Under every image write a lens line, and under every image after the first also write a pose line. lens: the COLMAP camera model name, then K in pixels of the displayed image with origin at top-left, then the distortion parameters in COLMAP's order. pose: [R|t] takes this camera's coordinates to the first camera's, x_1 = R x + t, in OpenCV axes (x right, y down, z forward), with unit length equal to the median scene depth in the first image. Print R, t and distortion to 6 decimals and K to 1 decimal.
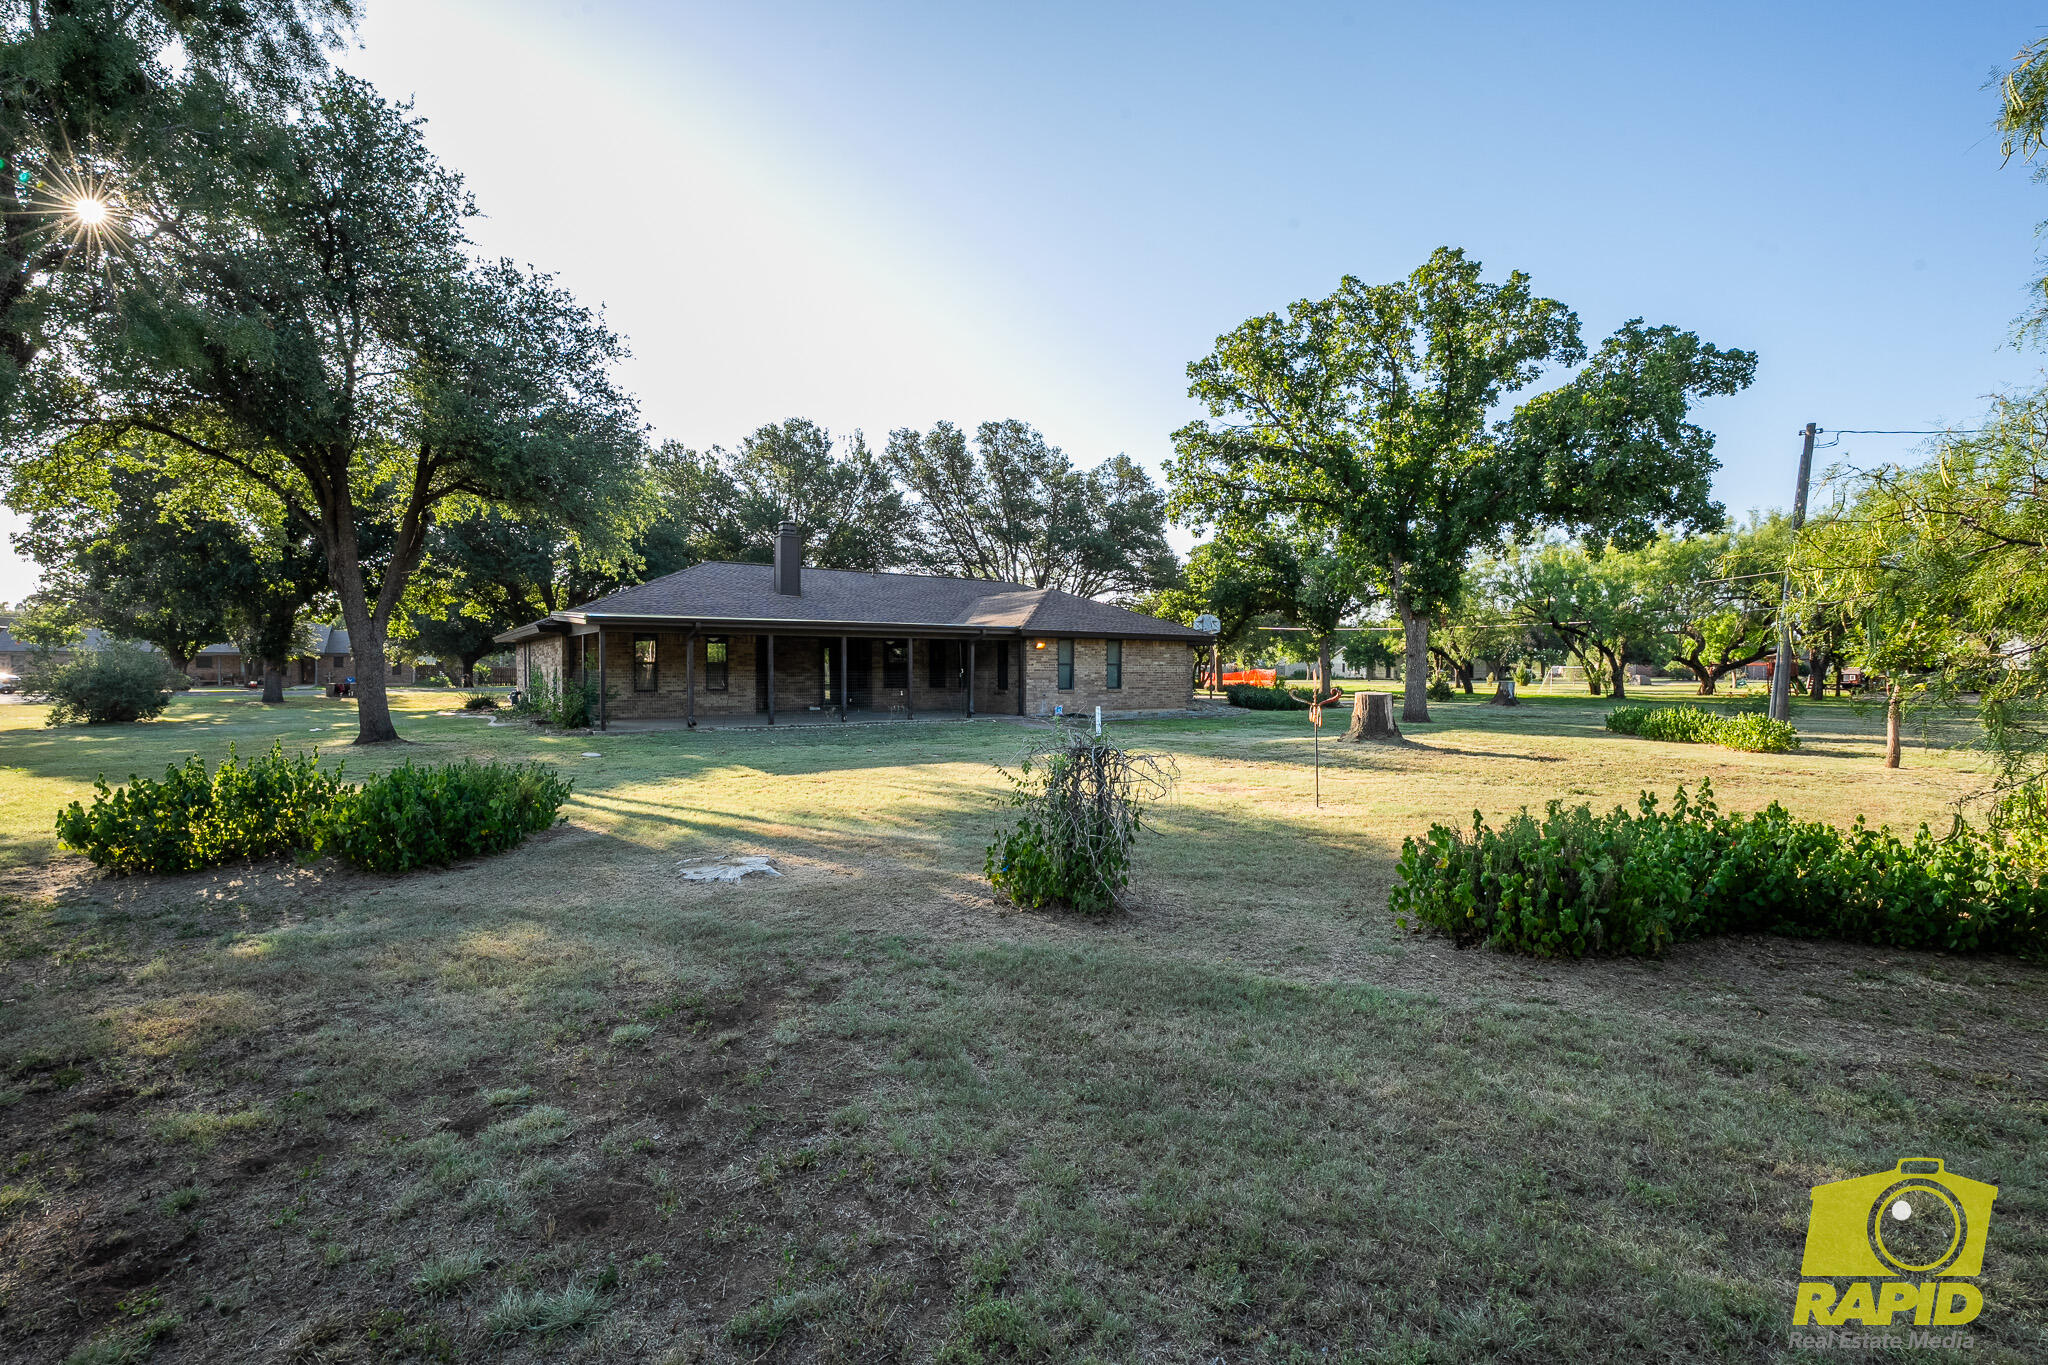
lens RADIAL K [[892.1, 0, 1024.0], [0, 892.1, 682.5], [0, 0, 1]] dist [-0.011439, 0.000664]
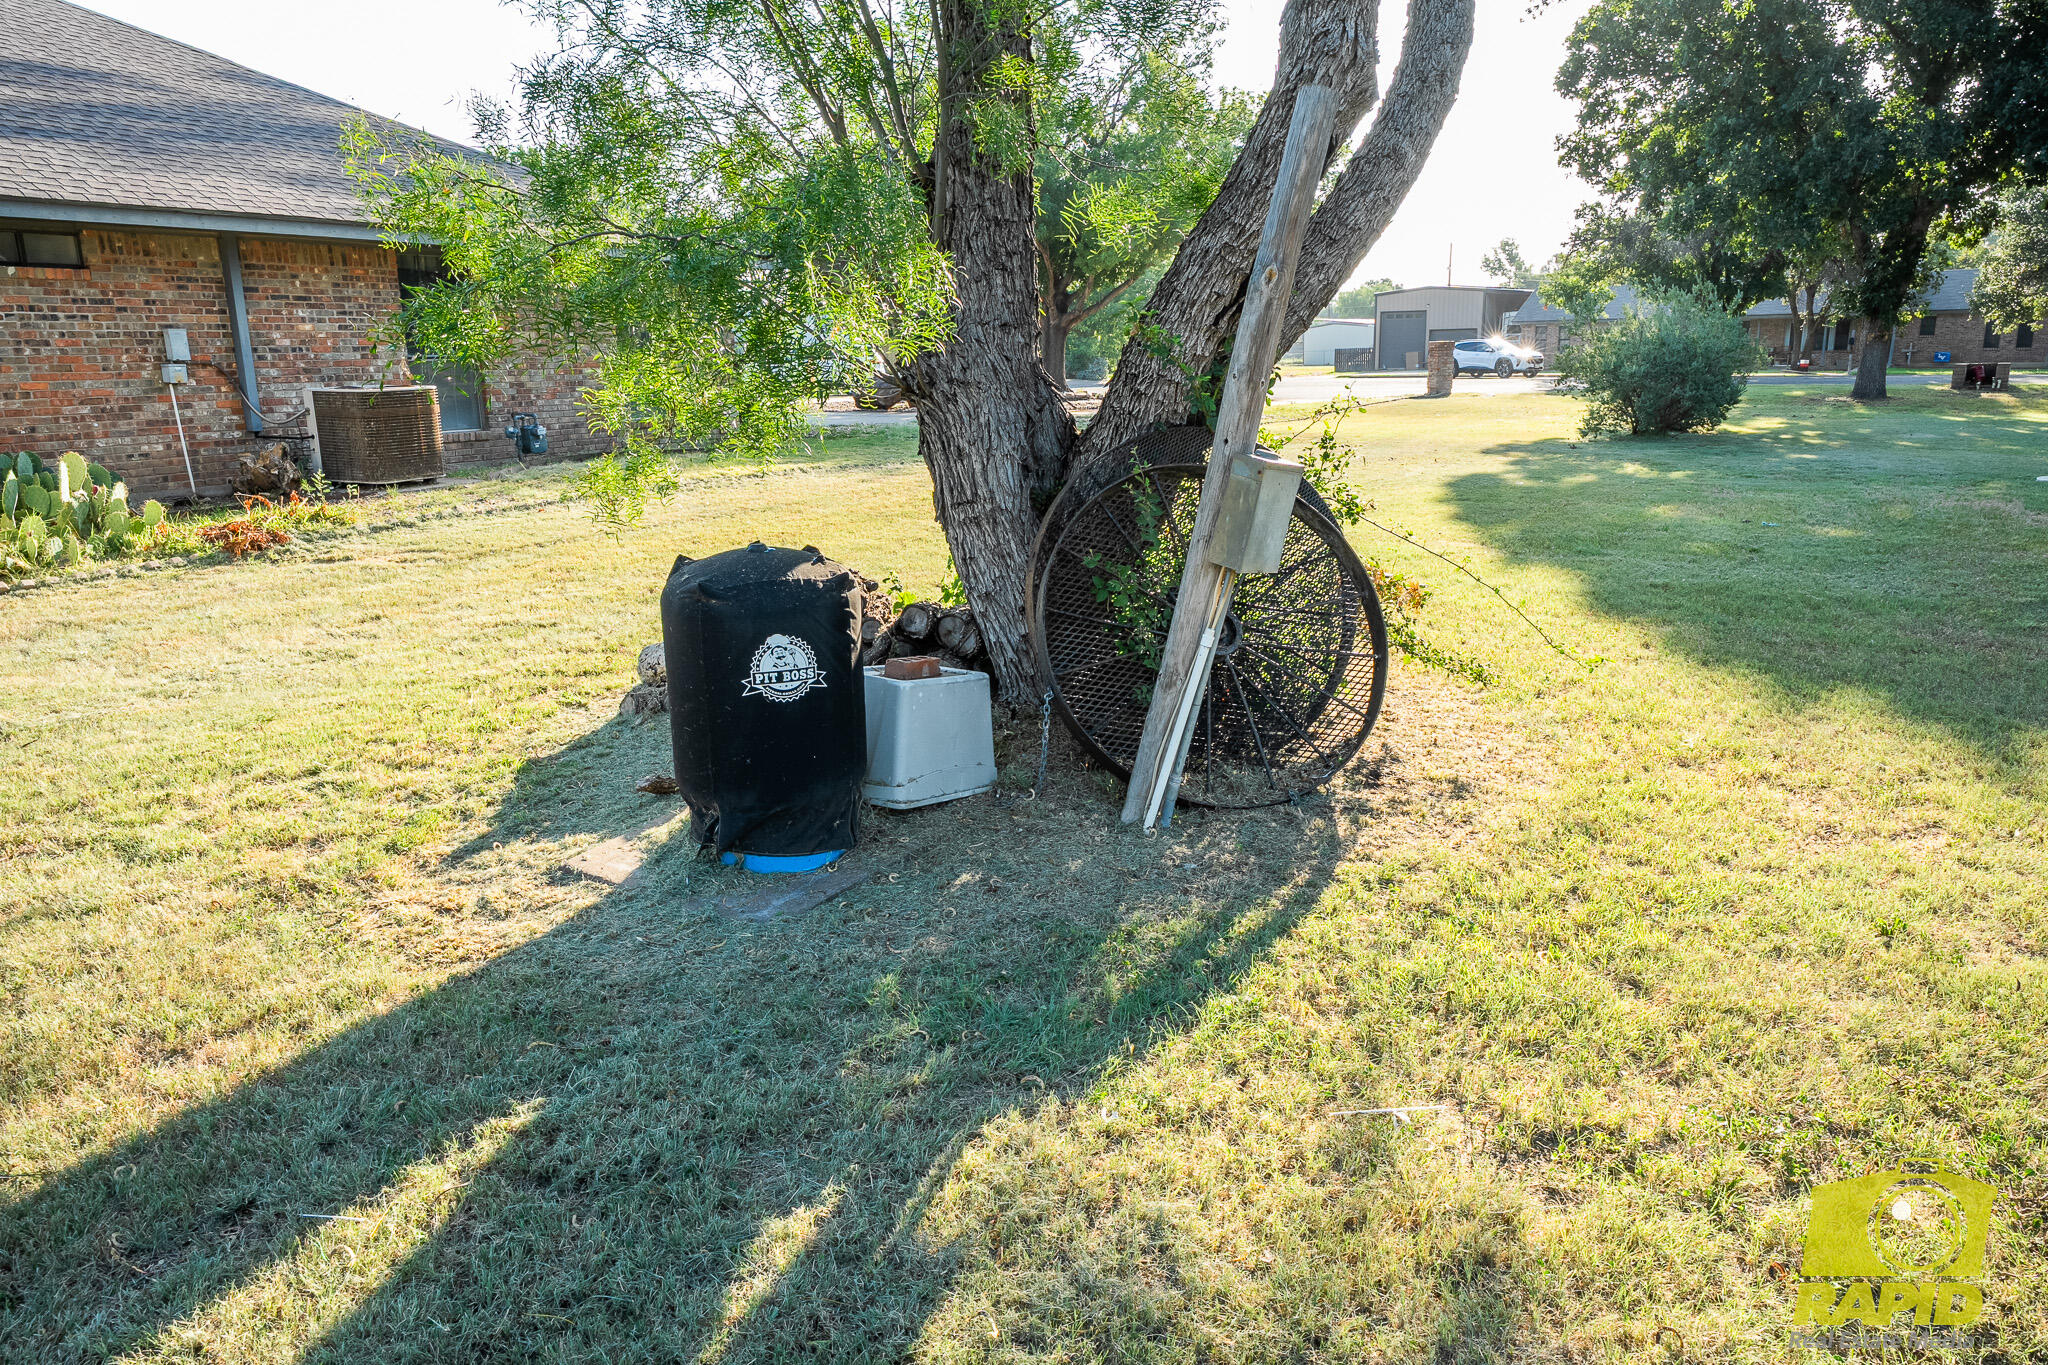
lens RADIAL K [[1365.0, 0, 1027.9], [0, 1365.0, 679.4], [0, 0, 1]] dist [-0.003919, -0.001426]
pose [[0.363654, 0.209989, -0.907557, -0.255124], [0.003157, 0.973978, 0.226623, -0.001577], [0.931529, -0.085277, 0.353528, 0.211010]]
